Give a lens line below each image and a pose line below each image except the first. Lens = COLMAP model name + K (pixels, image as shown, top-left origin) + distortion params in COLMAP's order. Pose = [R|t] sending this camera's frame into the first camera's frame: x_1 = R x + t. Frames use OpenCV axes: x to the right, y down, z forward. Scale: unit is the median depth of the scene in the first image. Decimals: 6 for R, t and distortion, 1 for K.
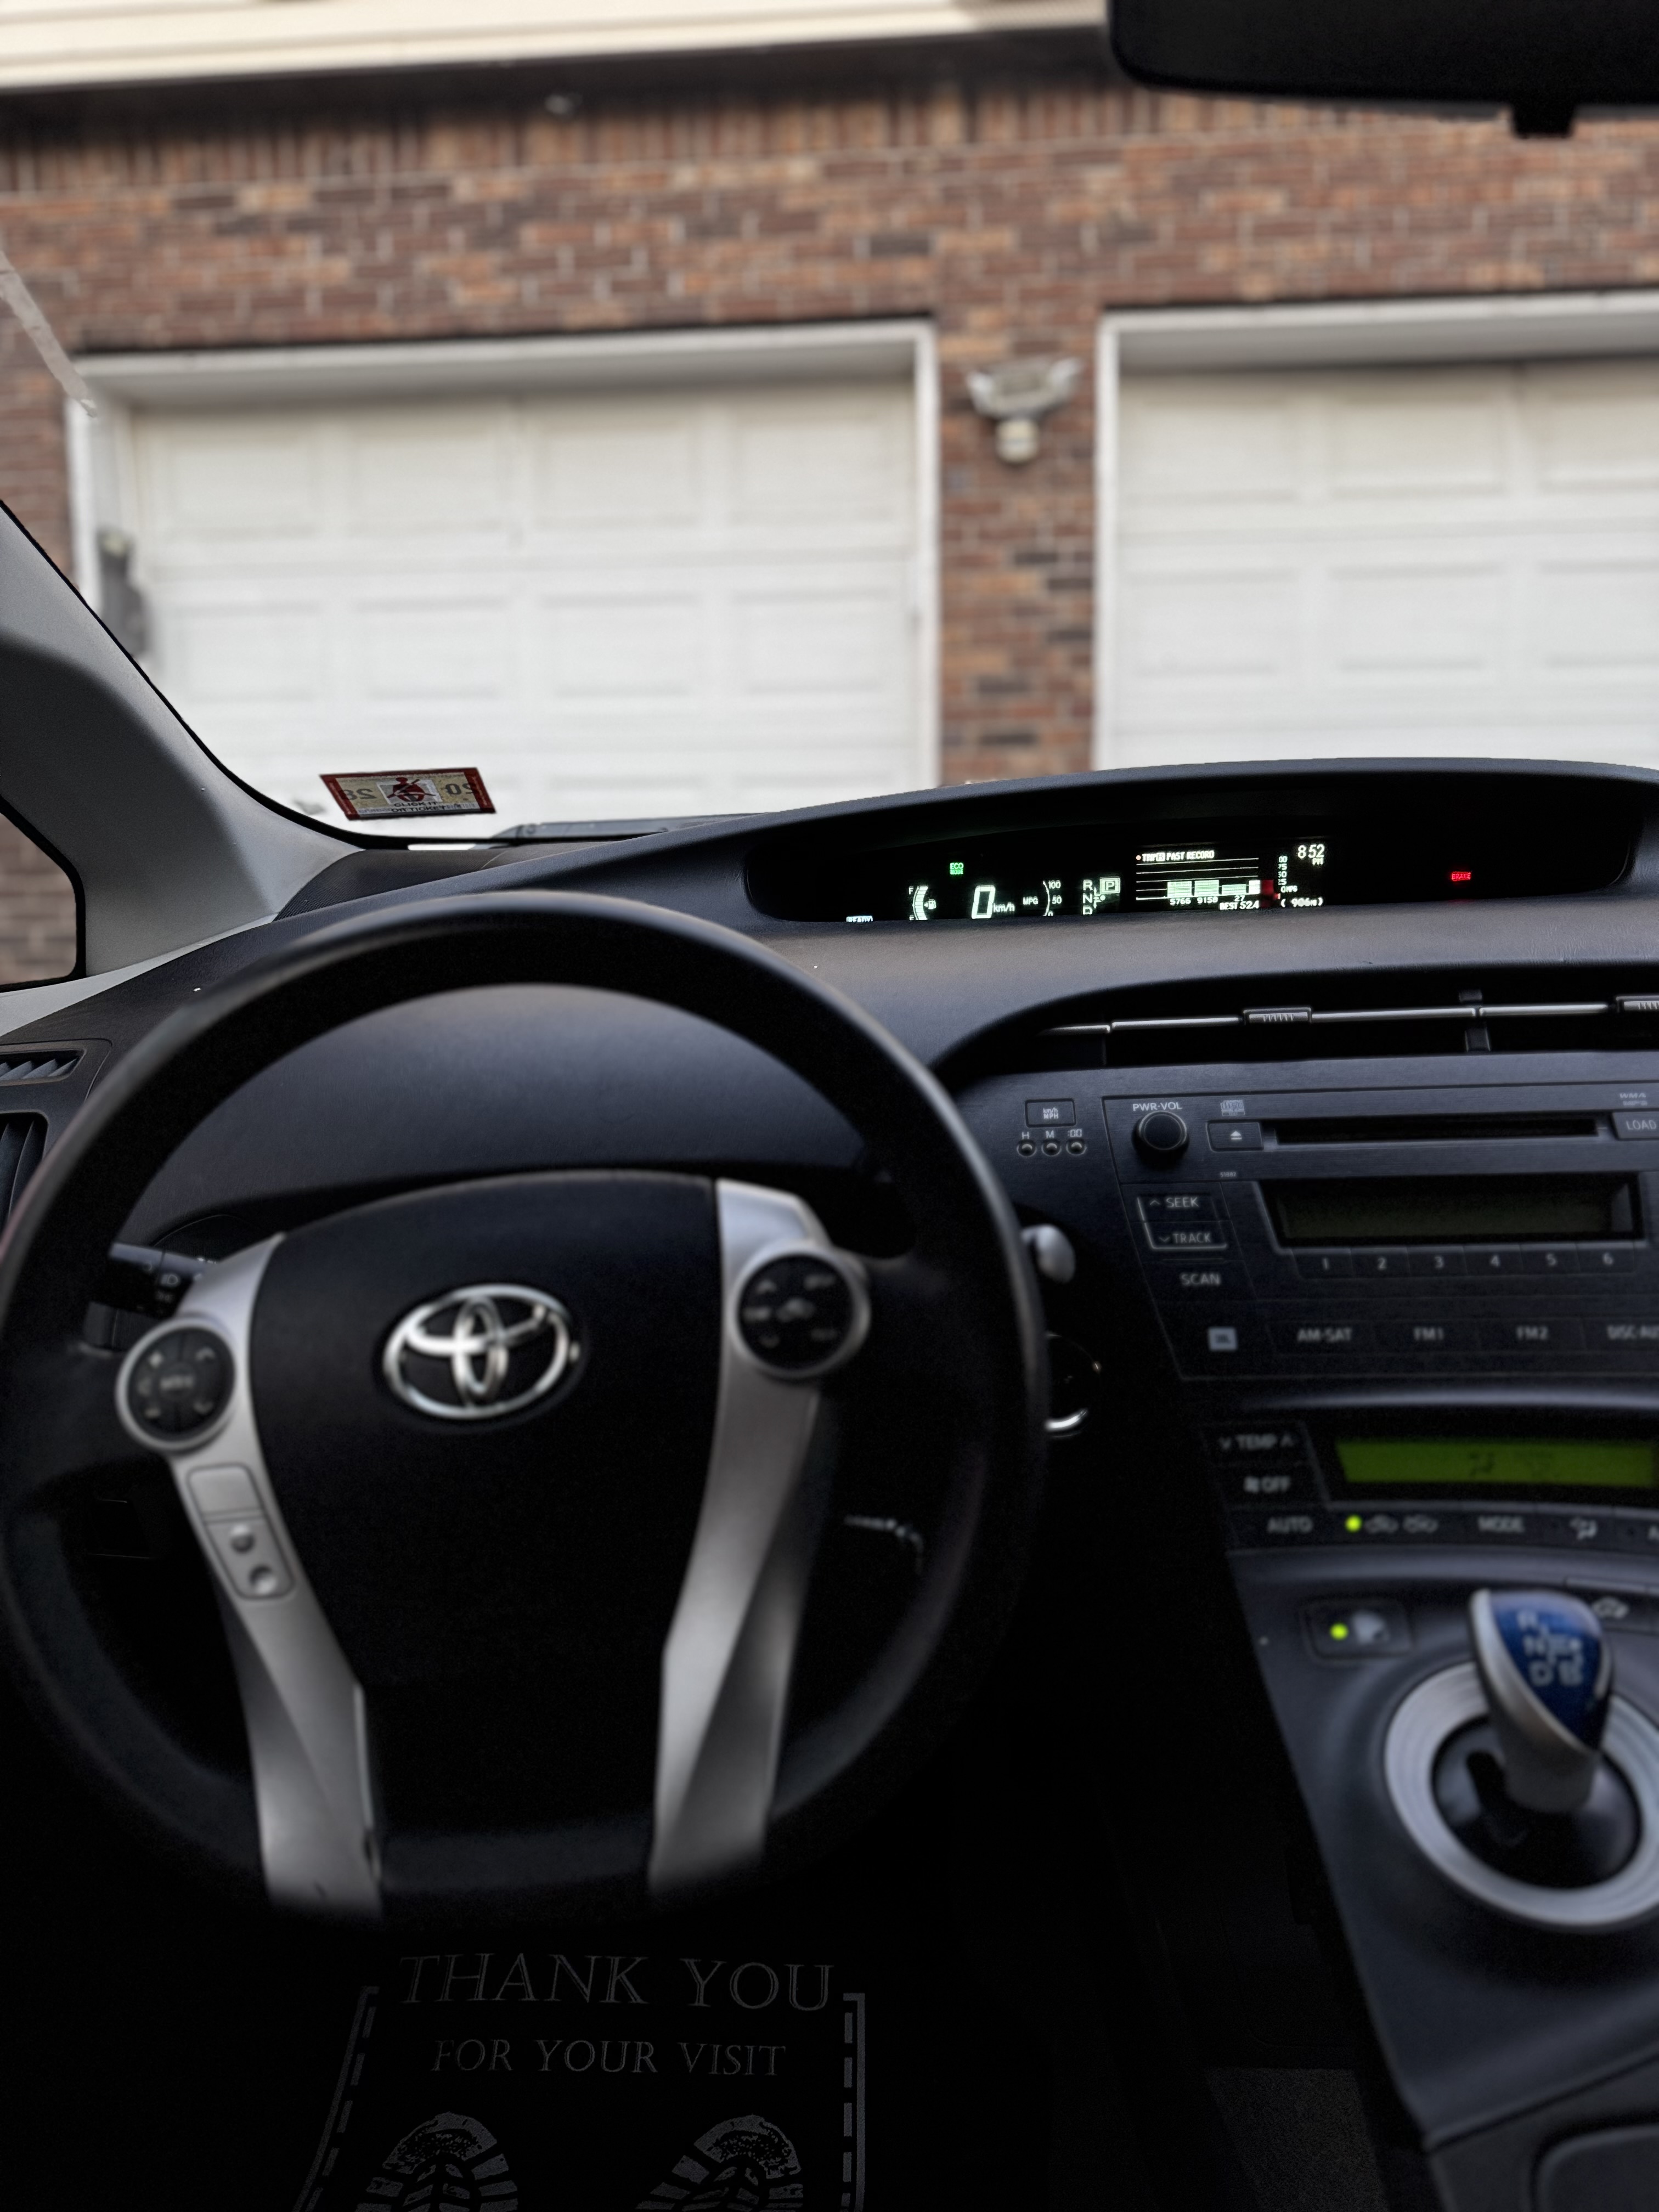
lens RADIAL K [[1601.7, 0, 830.5], [0, 1601.7, 1096.6], [0, 0, 1]] dist [0.057599, -0.067128]
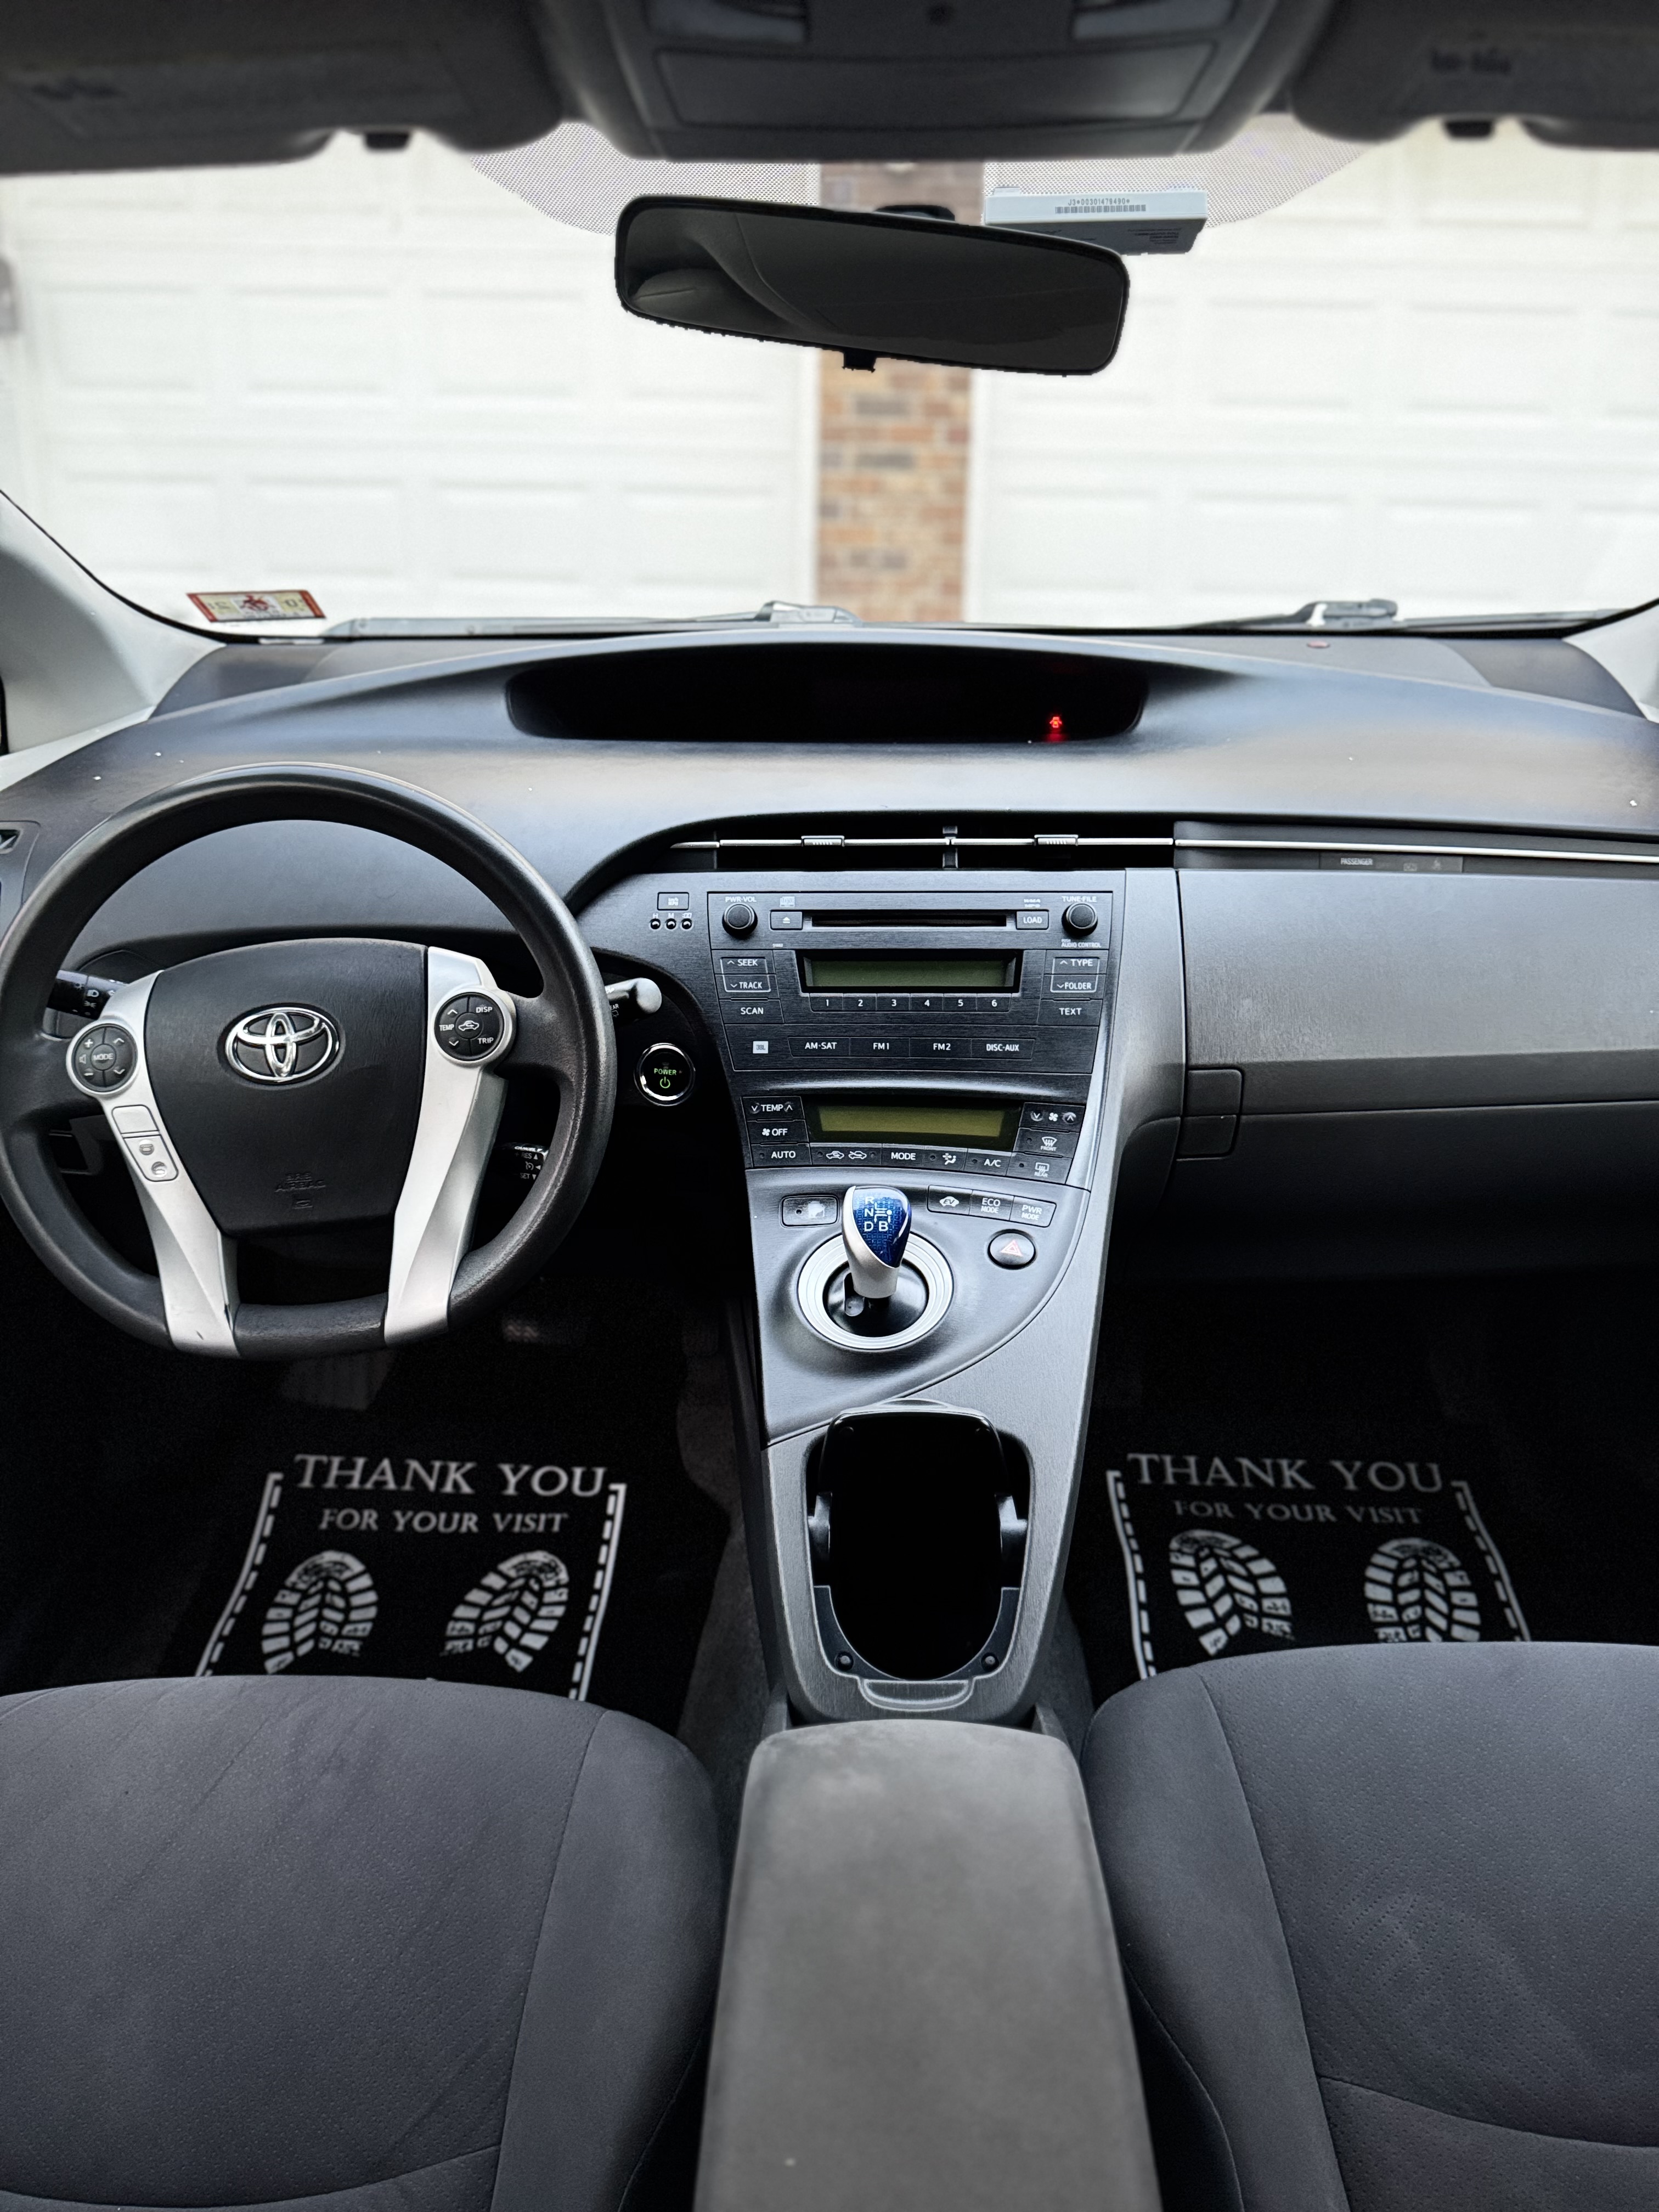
lens RADIAL K [[1593.7, 0, 829.5], [0, 1593.7, 1106.0], [0, 0, 1]] dist [0.118424, -0.193514]
pose [[0.998534, 0.021034, 0.049865, 0.034638], [-0.030126, 0.981465, 0.189260, -0.014819], [-0.044960, -0.190485, 0.980660, -0.089876]]
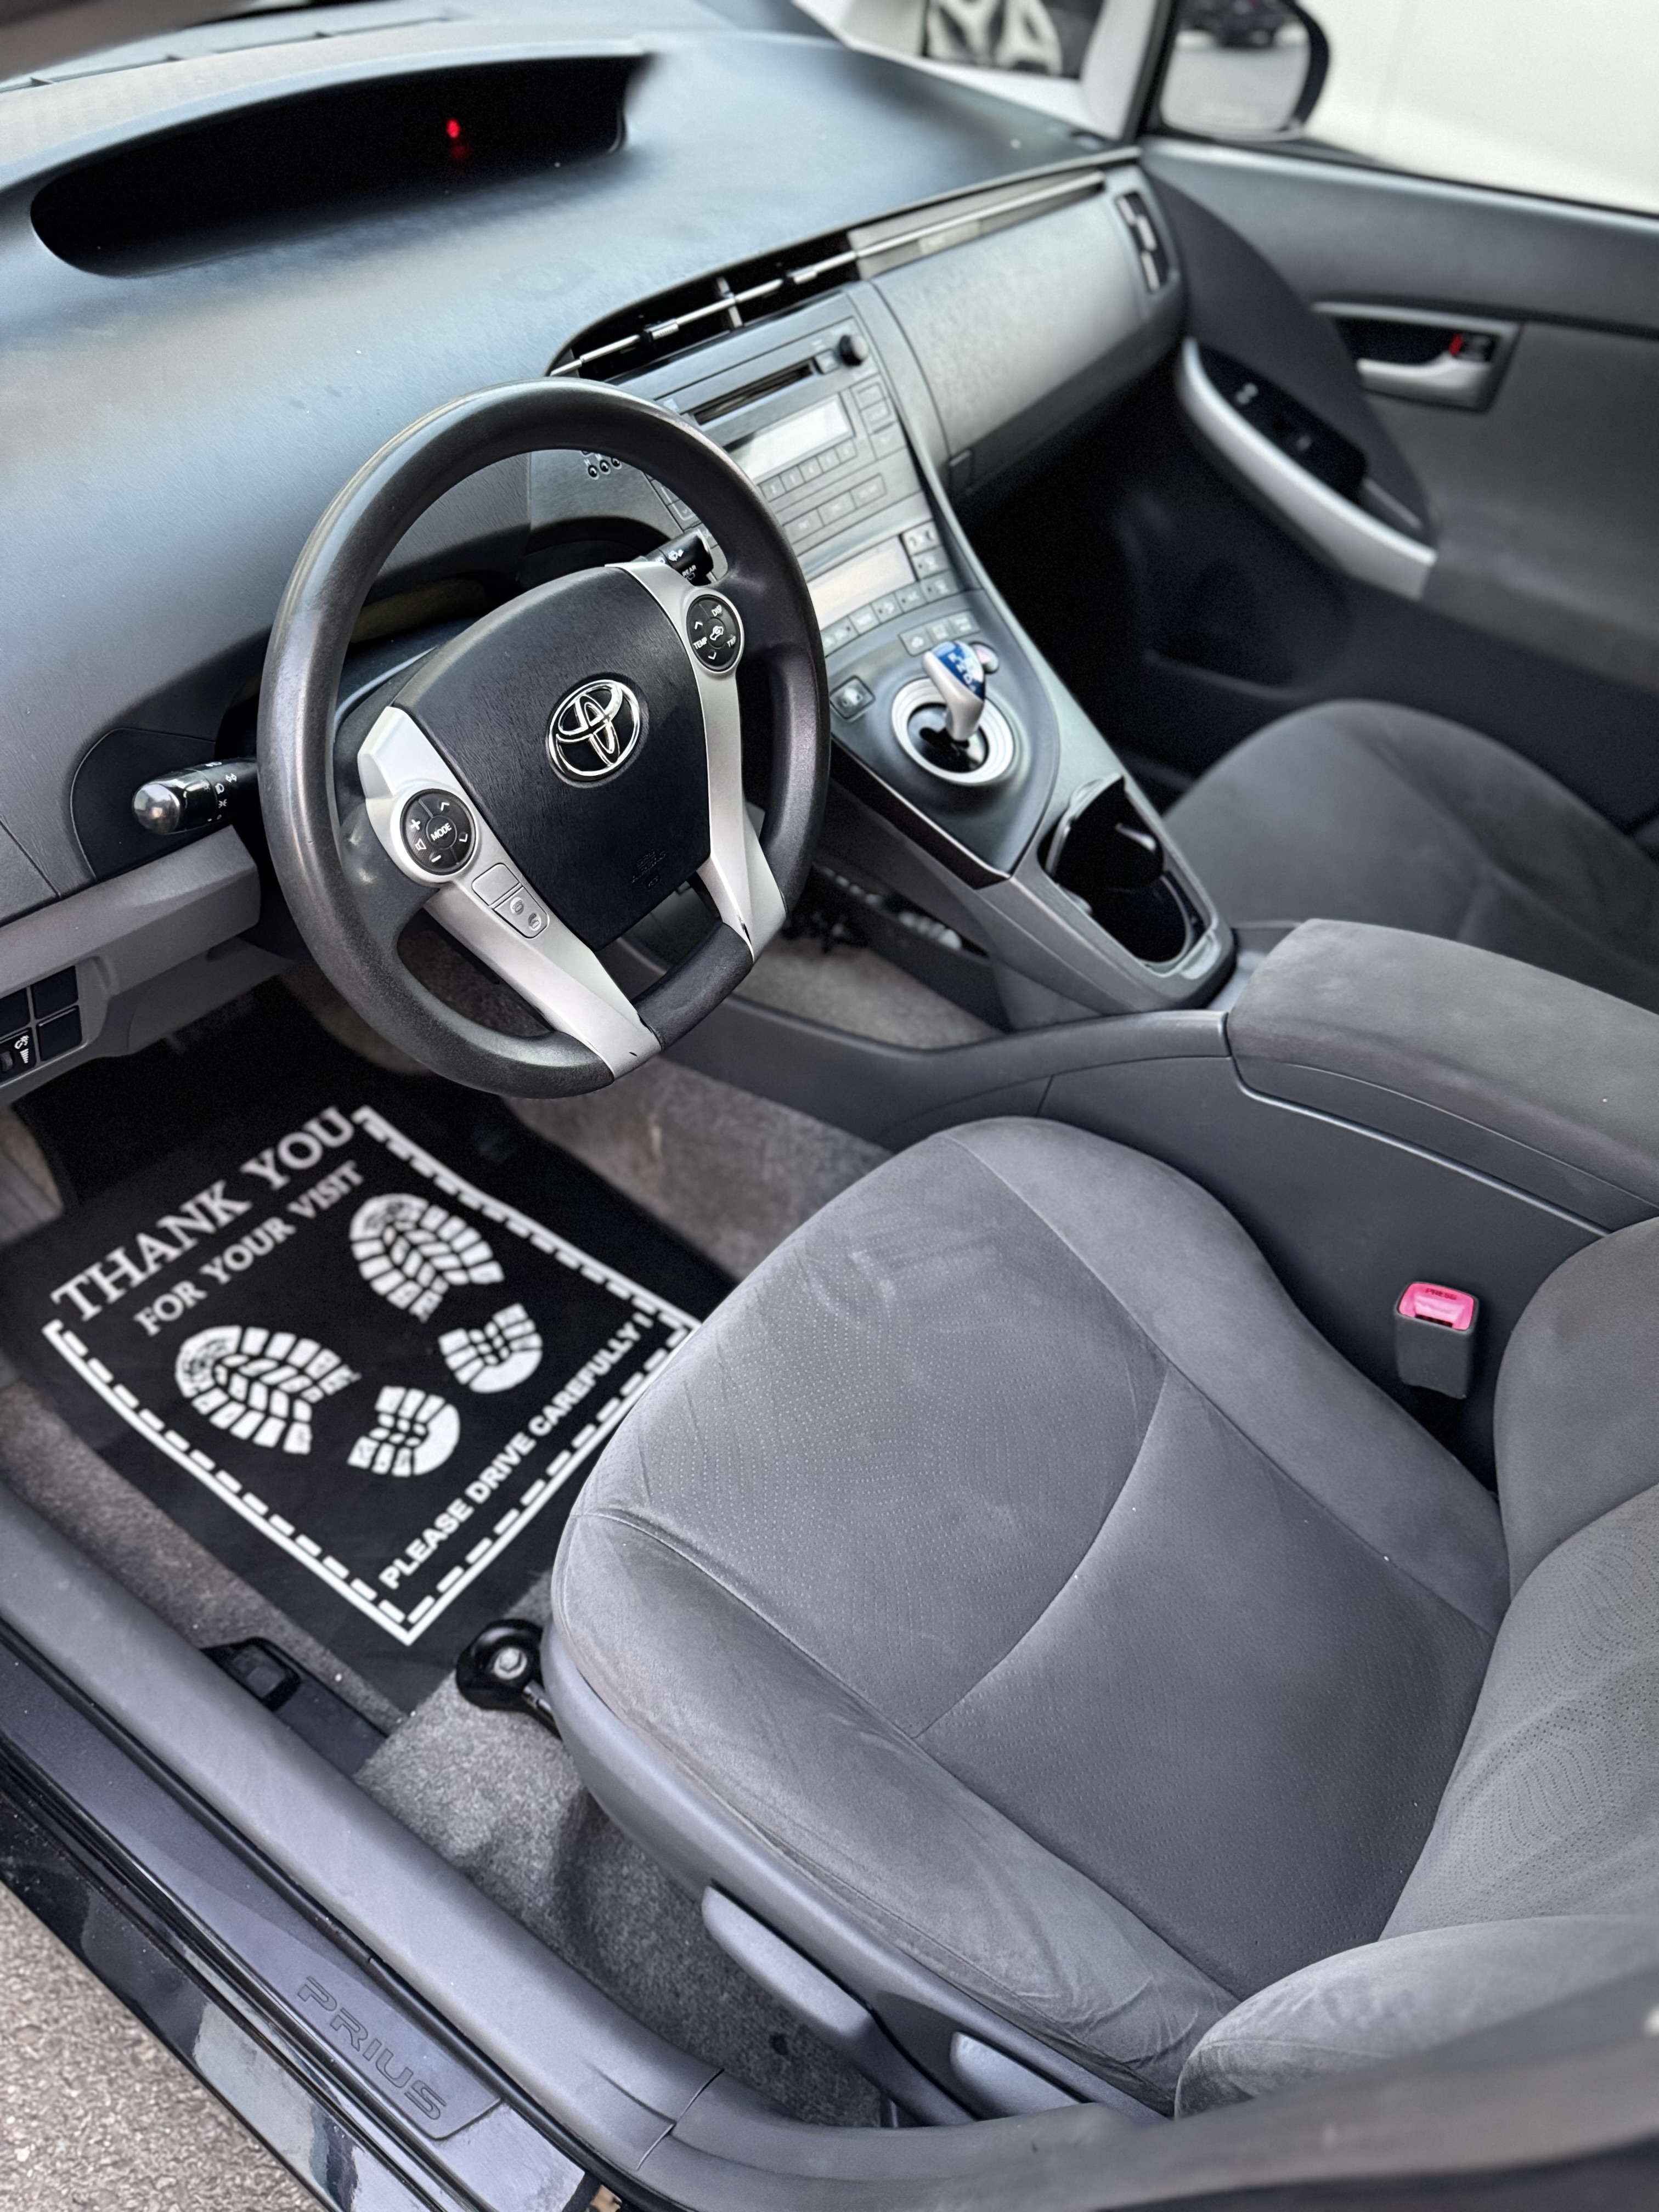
lens RADIAL K [[1616.4, 0, 829.5], [0, 1616.4, 1106.0], [0, 0, 1]] dist [0.009109, -0.000734]
pose [[0.520620, -0.534111, 0.666093, -0.163202], [0.089879, 0.810113, 0.579344, -0.052189], [-0.849044, -0.241750, 0.469767, 0.000047]]
